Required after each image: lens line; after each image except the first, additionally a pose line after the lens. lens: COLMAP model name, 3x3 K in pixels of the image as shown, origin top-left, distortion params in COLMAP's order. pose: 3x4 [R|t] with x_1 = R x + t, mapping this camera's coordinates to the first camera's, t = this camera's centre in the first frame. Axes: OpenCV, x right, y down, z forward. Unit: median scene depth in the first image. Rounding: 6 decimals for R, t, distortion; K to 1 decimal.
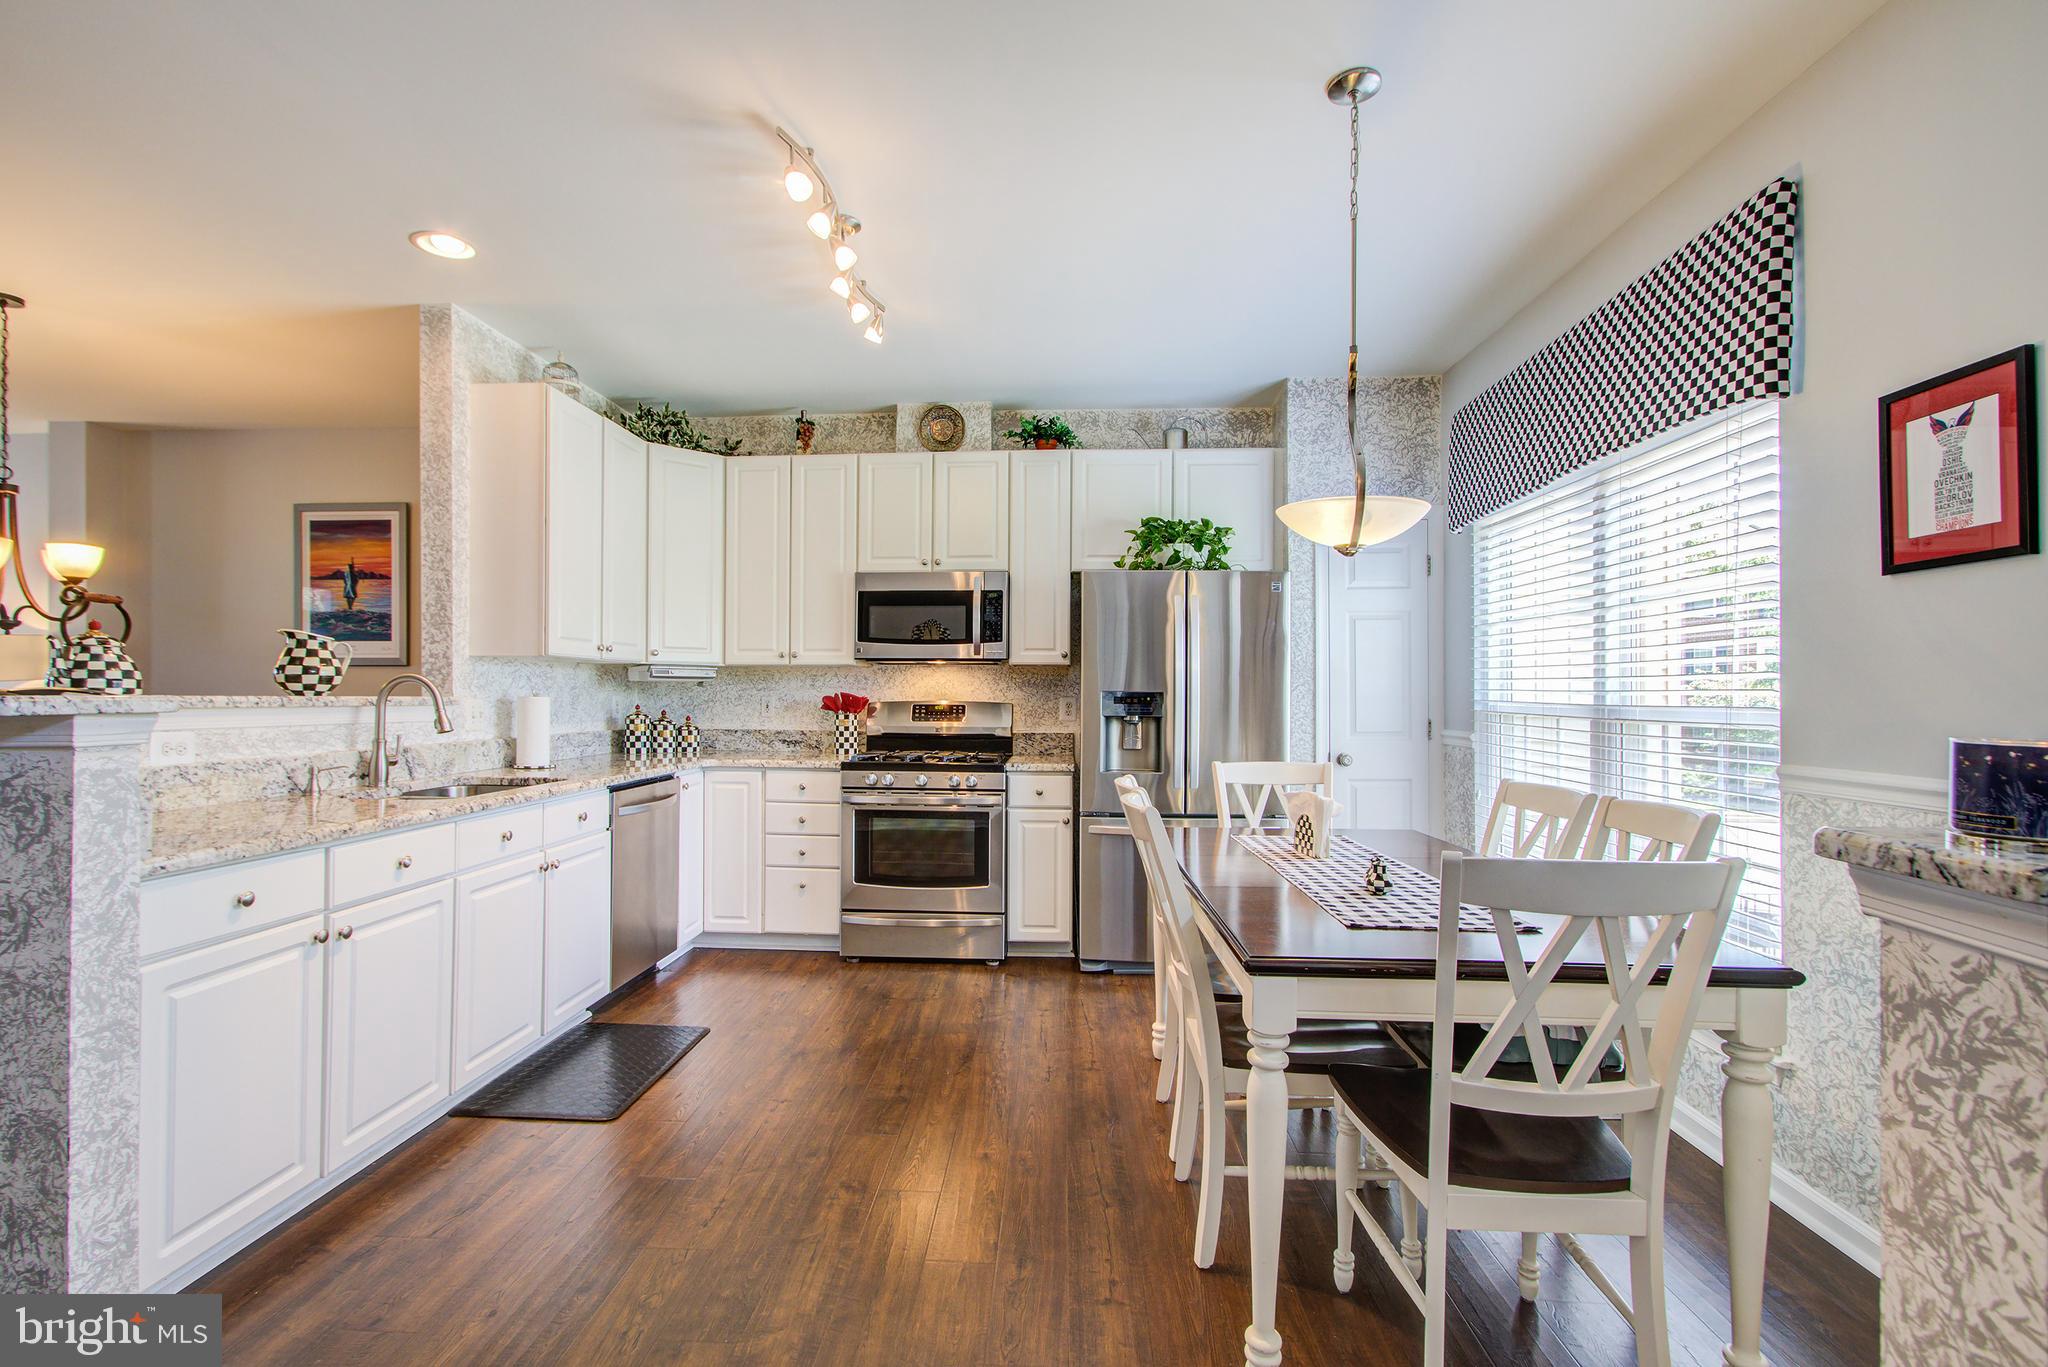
lens RADIAL K [[947.2, 0, 1001.4], [0, 947.2, 686.9], [0, 0, 1]] dist [-0.002297, 0.003416]
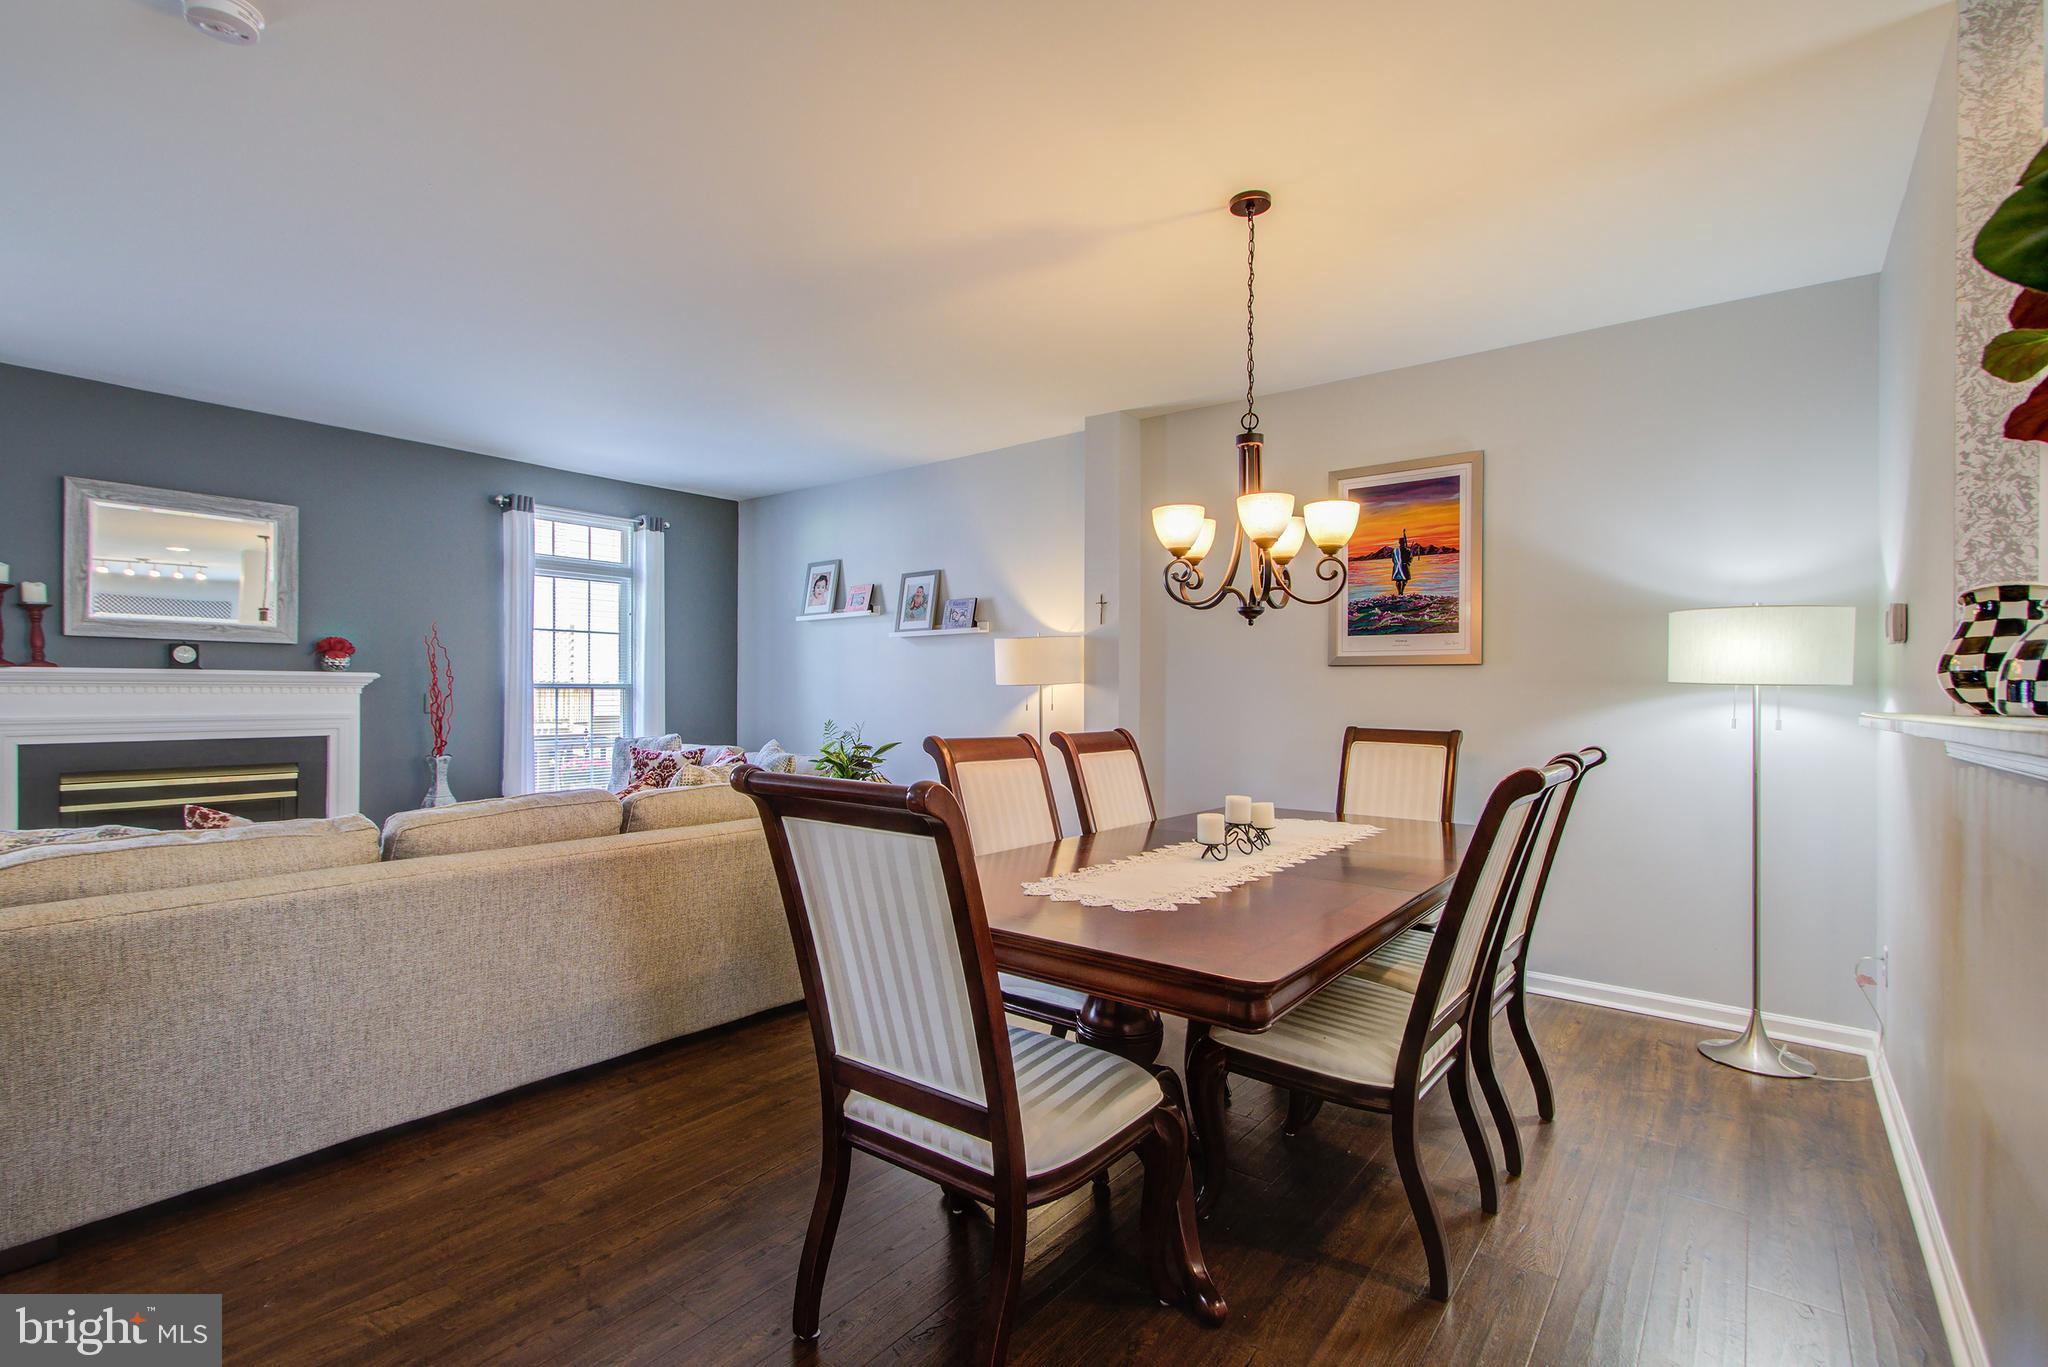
lens RADIAL K [[947.2, 0, 1027.8], [0, 947.2, 698.5], [0, 0, 1]] dist [-0.002297, 0.003416]
pose [[0.824571, 0.009614, -0.565677, -0.601227], [-0.004128, 0.999931, 0.010977, -0.001604], [0.565744, -0.006716, 0.824554, 0.193411]]
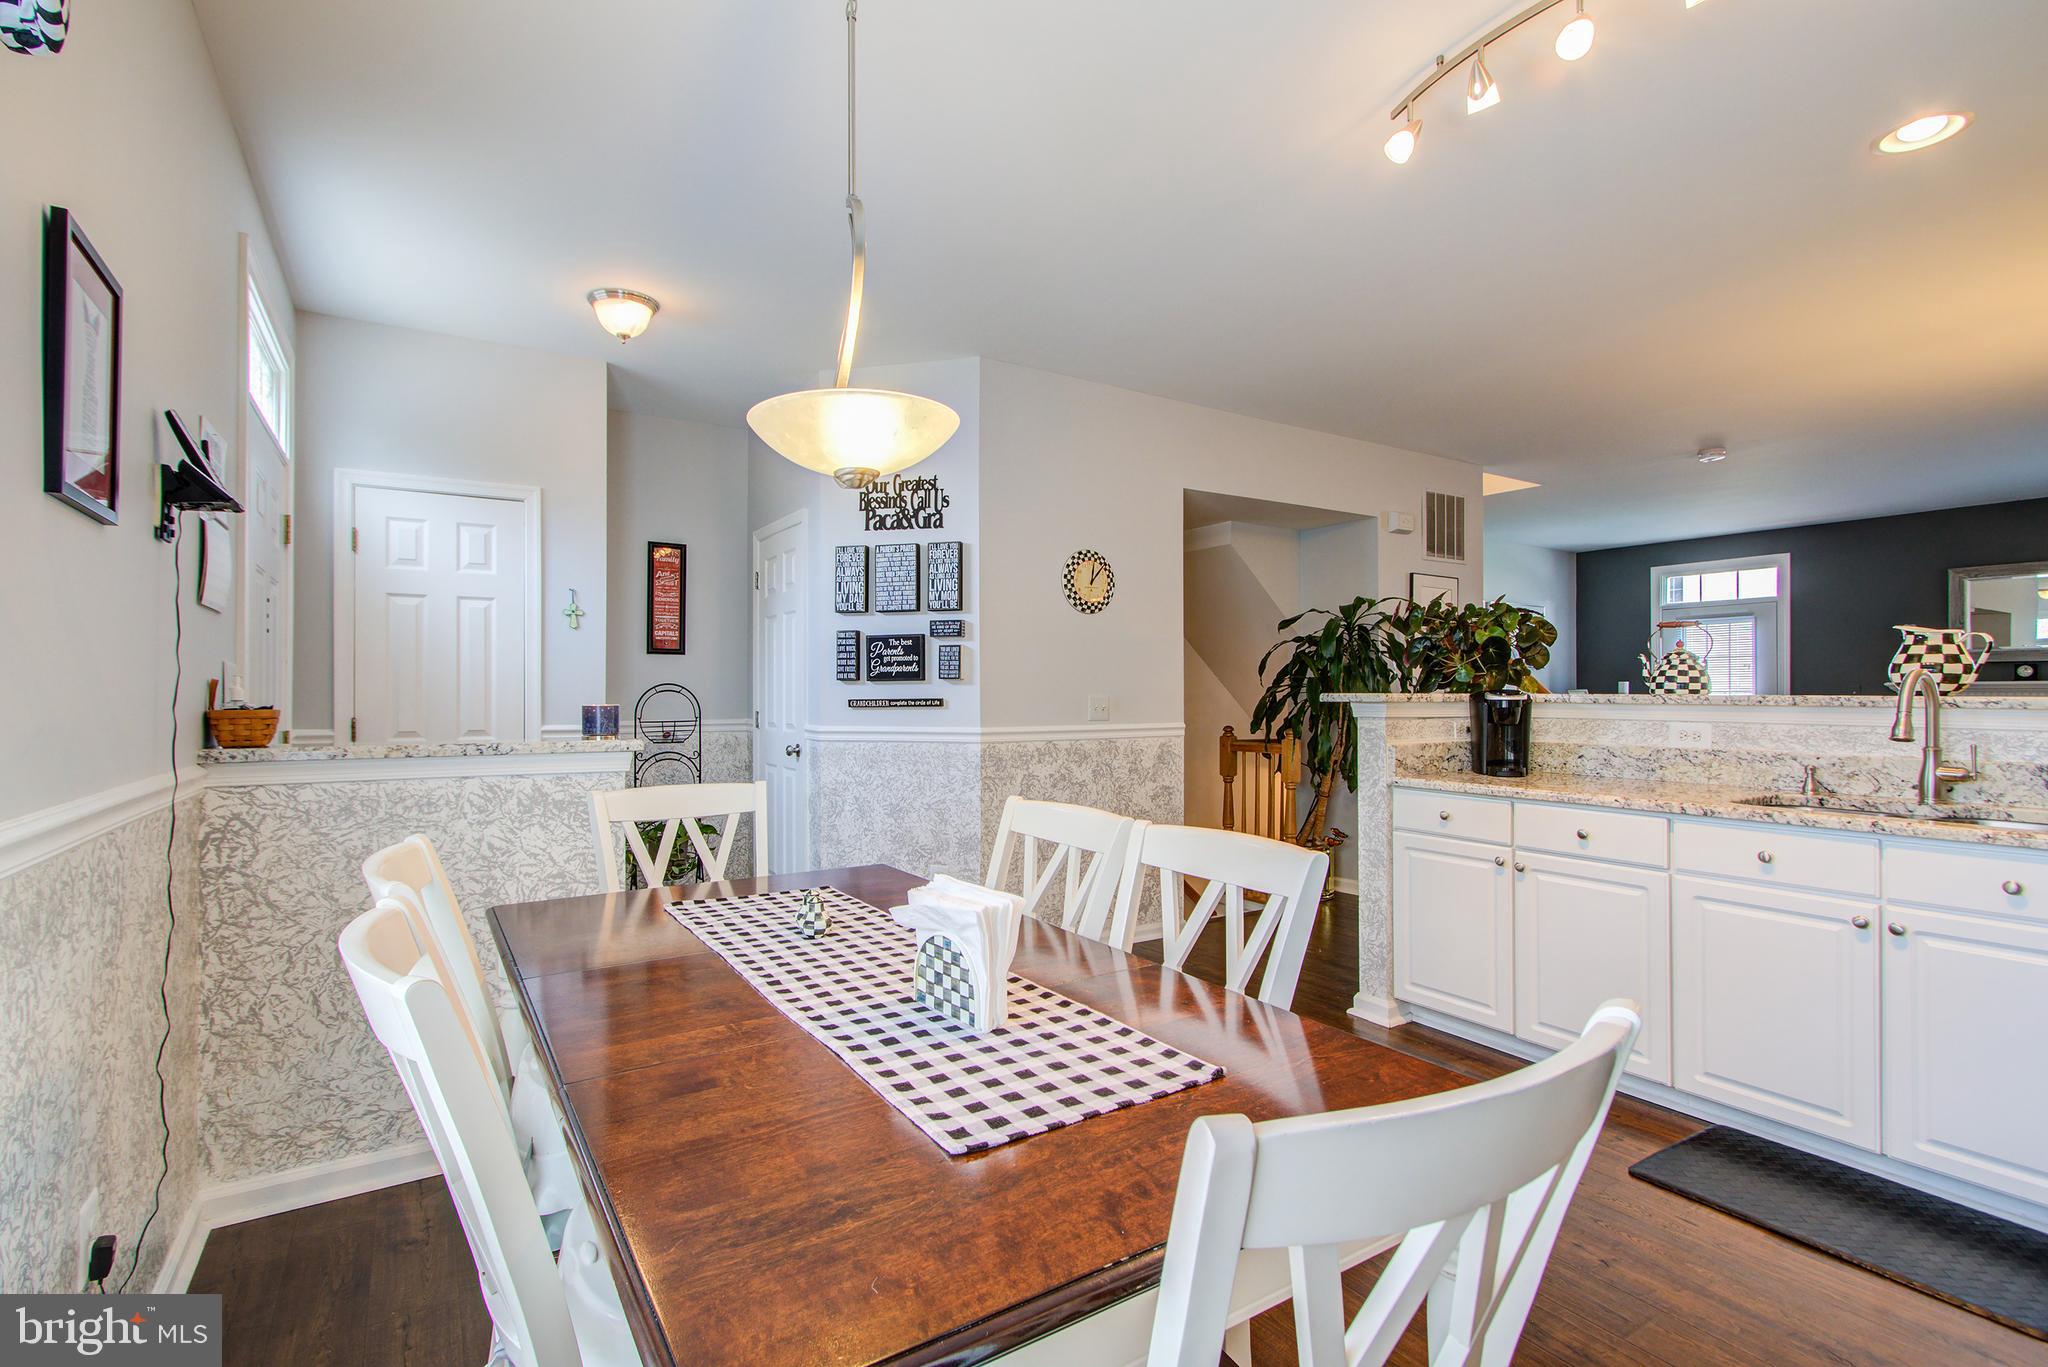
lens RADIAL K [[947.2, 0, 989.1], [0, 947.2, 689.1], [0, 0, 1]] dist [-0.002297, 0.003416]
pose [[-0.819289, -0.003900, -0.573368, 0.367097], [0.002497, 0.999943, -0.010370, 0.007268], [0.573376, -0.009928, -0.819232, 0.858521]]
